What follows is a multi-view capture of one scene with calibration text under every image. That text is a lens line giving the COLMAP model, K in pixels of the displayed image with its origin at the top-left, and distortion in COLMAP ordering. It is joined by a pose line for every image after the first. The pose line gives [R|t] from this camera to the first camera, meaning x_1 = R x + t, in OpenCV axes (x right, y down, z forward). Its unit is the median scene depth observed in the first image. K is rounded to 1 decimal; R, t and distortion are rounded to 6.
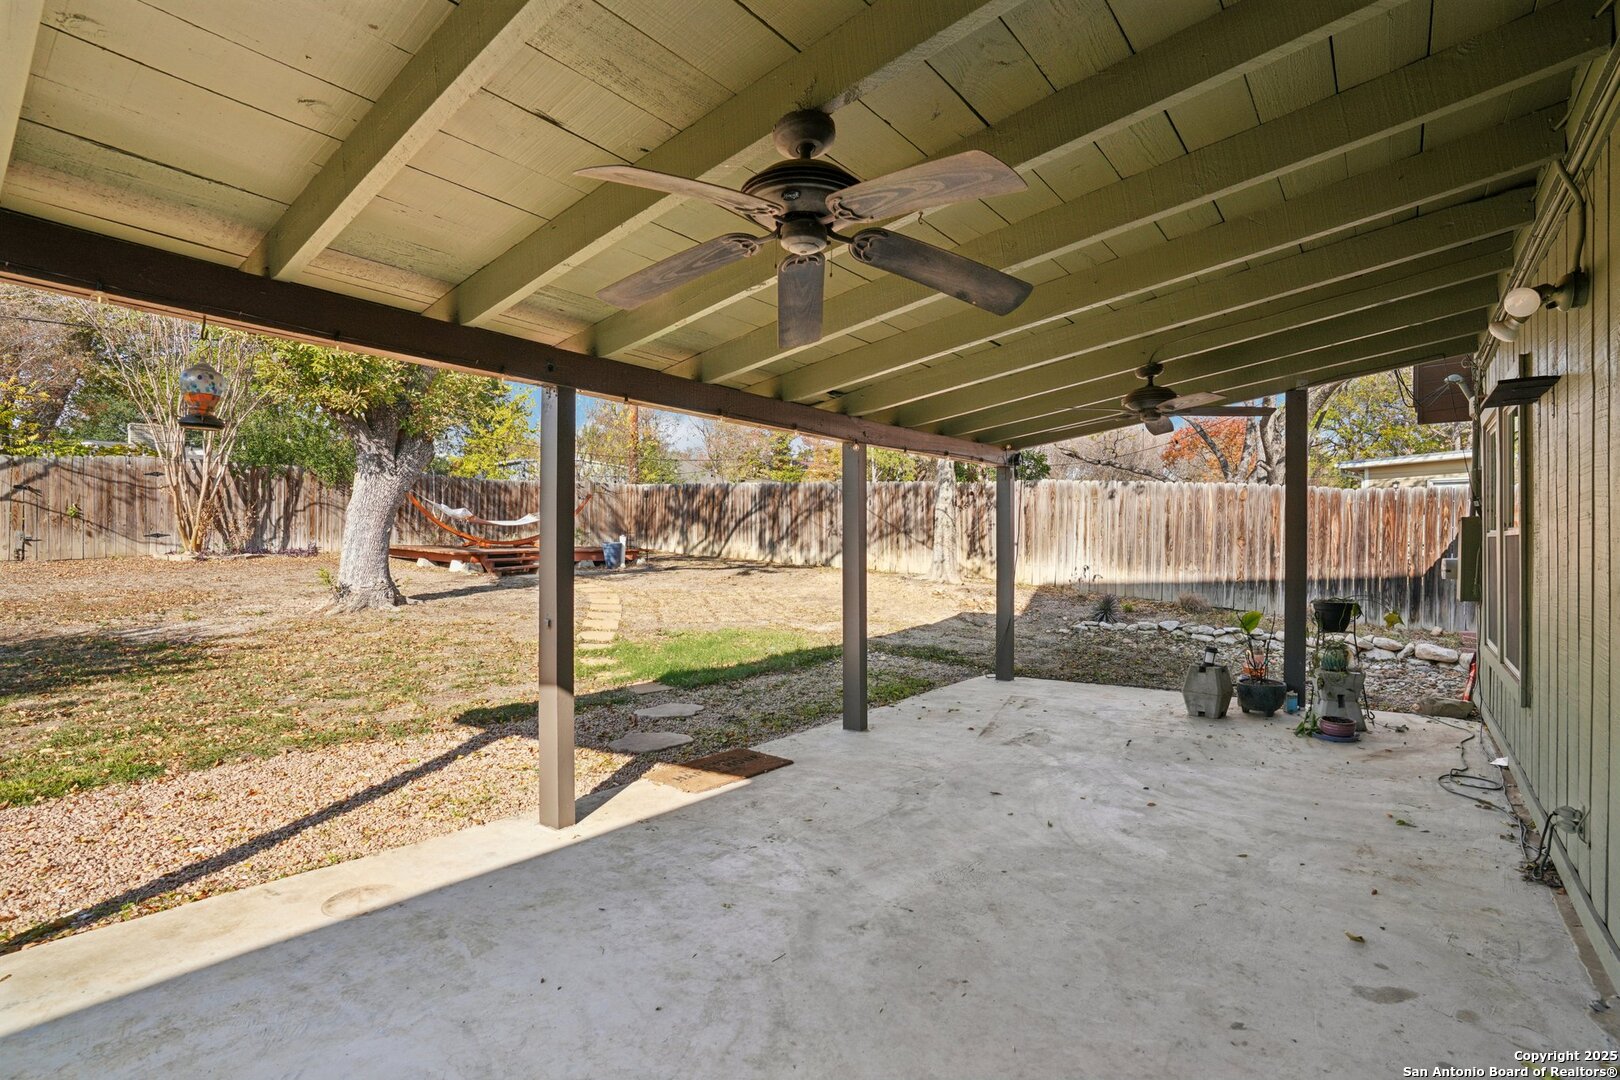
lens RADIAL K [[749.6, 0, 810.0], [0, 749.6, 540.0], [0, 0, 1]] dist [-0.036431, 0.000497]
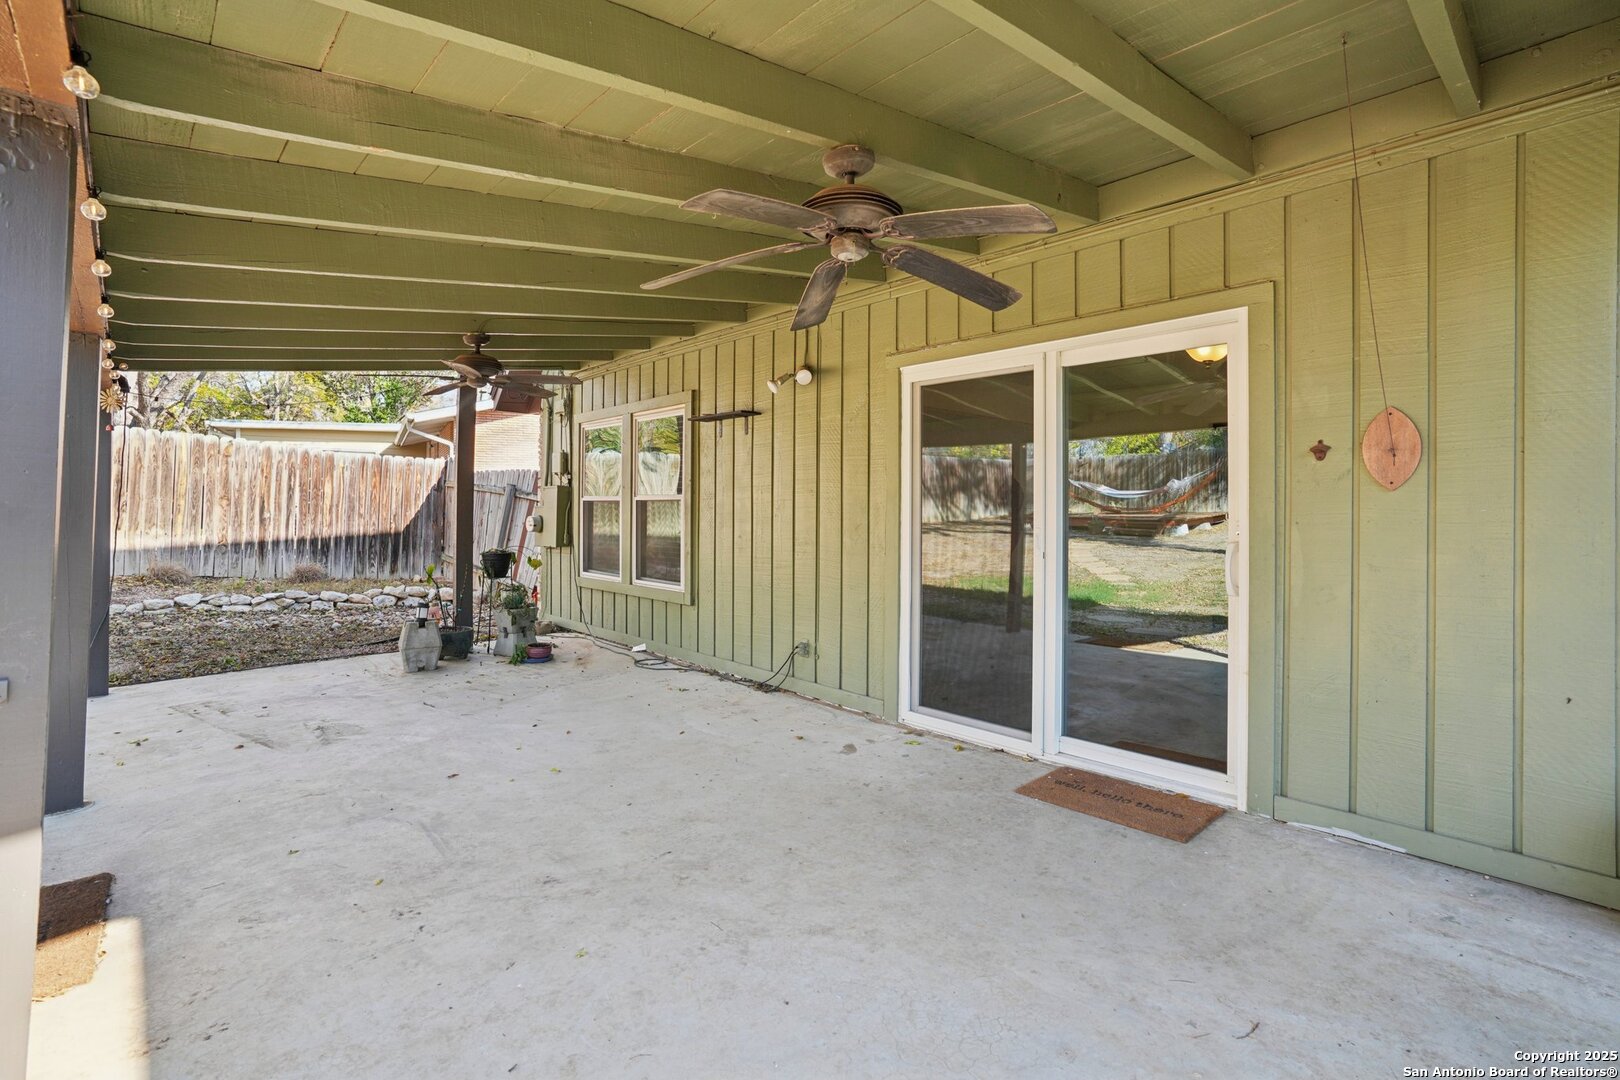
lens RADIAL K [[742.6, 0, 807.4], [0, 742.6, 504.7], [0, 0, 1]] dist [-0.003642, -0.000483]
pose [[0.161004, 0.006322, 0.986934, -0.226232], [-0.011457, 0.999924, -0.004536, 0.002544], [-0.986887, -0.010577, 0.161064, 0.166431]]
